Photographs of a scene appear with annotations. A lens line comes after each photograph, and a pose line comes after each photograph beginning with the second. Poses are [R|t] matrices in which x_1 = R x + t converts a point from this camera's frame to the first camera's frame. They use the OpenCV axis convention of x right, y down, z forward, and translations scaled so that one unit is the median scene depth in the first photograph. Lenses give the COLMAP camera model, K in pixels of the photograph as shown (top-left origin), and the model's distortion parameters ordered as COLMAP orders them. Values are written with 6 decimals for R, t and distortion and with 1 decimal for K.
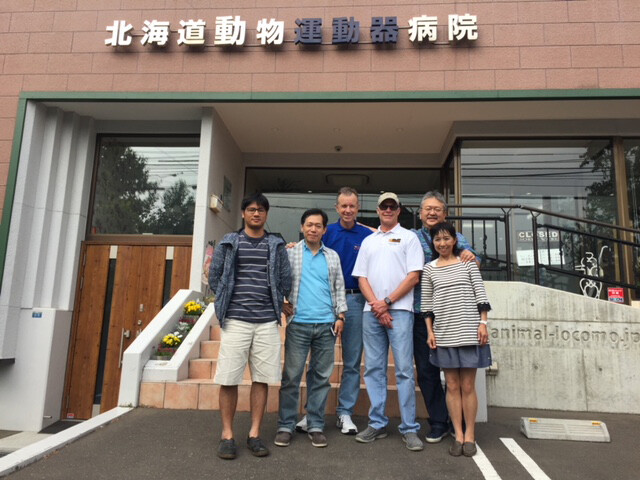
lens RADIAL K [[539.9, 0, 320.0], [0, 539.9, 240.0], [0, 0, 1]] dist [0.007789, 0.004031]
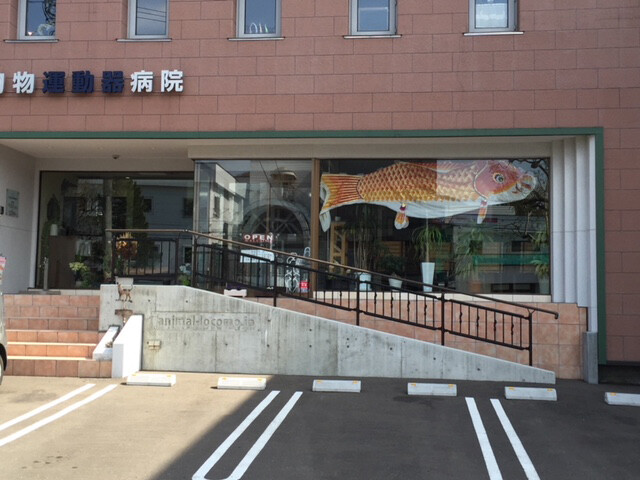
lens RADIAL K [[783.3, 0, 320.0], [0, 783.3, 240.0], [0, 0, 1]] dist [0.003687, 0.016387]
pose [[0.999885, -0.015122, 0.001072, 0.599566], [0.014939, 0.994856, 0.100194, -0.199914], [-0.002581, -0.100167, 0.994967, -0.860741]]
